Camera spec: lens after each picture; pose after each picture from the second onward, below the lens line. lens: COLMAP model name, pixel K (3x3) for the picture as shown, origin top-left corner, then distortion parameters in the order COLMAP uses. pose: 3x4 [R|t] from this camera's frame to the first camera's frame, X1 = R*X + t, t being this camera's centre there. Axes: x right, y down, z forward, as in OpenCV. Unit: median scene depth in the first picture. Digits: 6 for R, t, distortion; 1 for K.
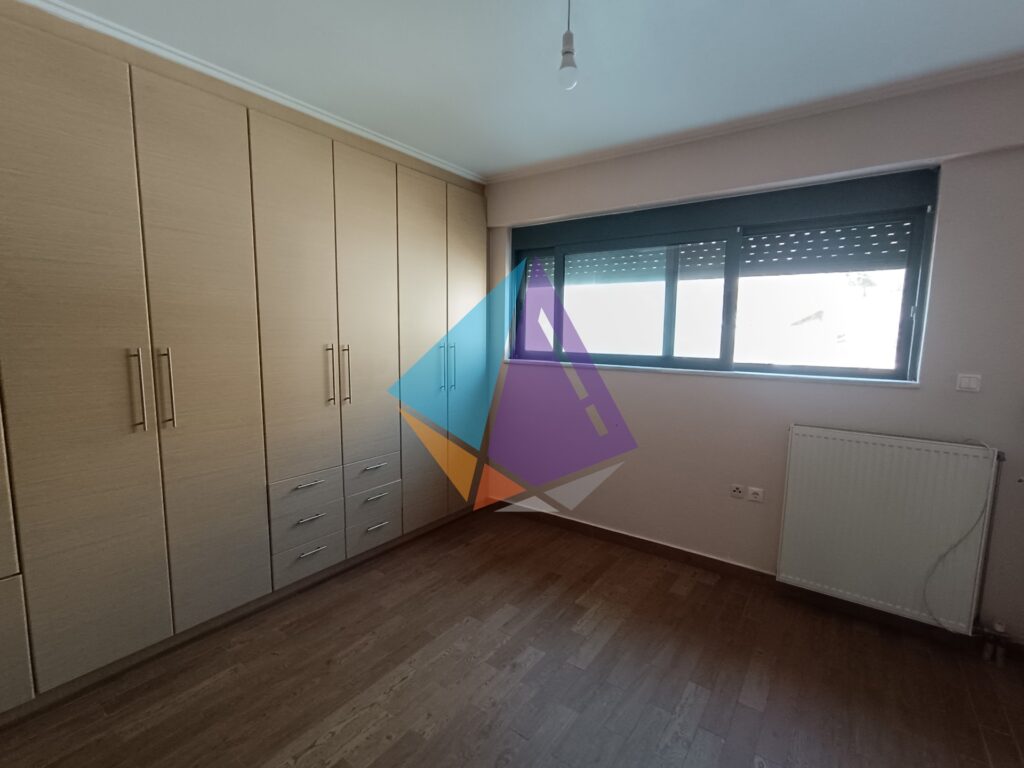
lens RADIAL K [[458.5, 0, 516.0], [0, 458.5, 386.0], [0, 0, 1]] dist [-0.048338, 0.016199]
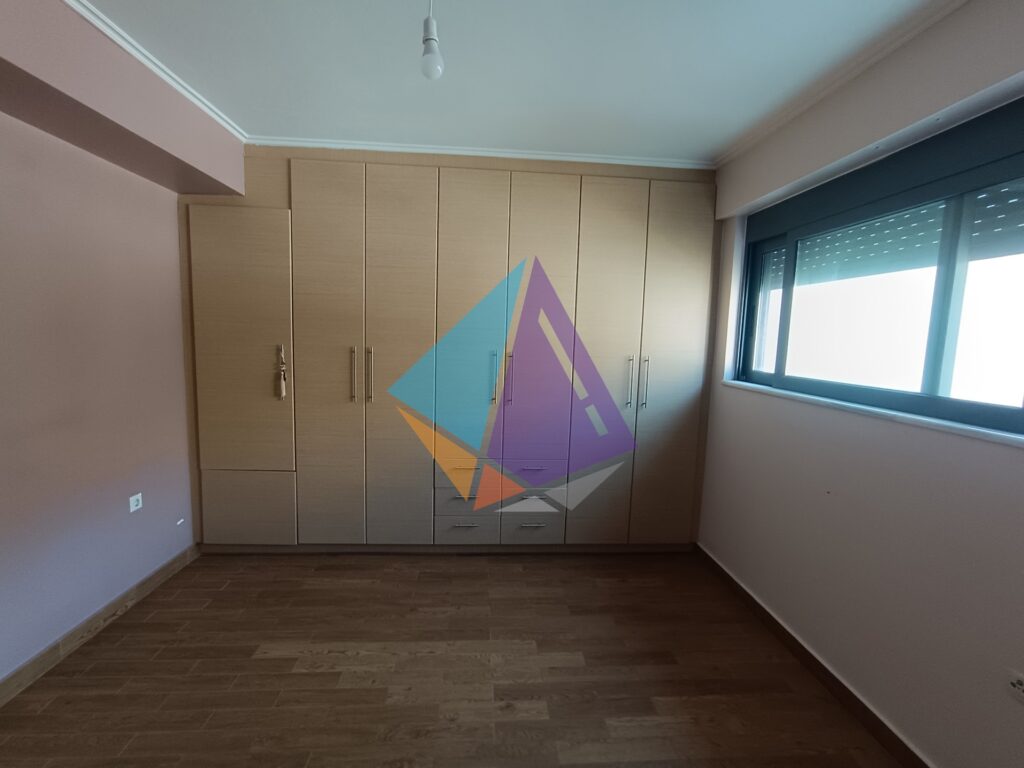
lens RADIAL K [[458.5, 0, 516.0], [0, 458.5, 386.0], [0, 0, 1]] dist [-0.048338, 0.016199]
pose [[0.643825, 0.094092, -0.759366, 0.527332], [-0.113922, 0.993137, 0.026471, -0.041922], [0.756645, 0.069466, 0.650125, 0.309315]]
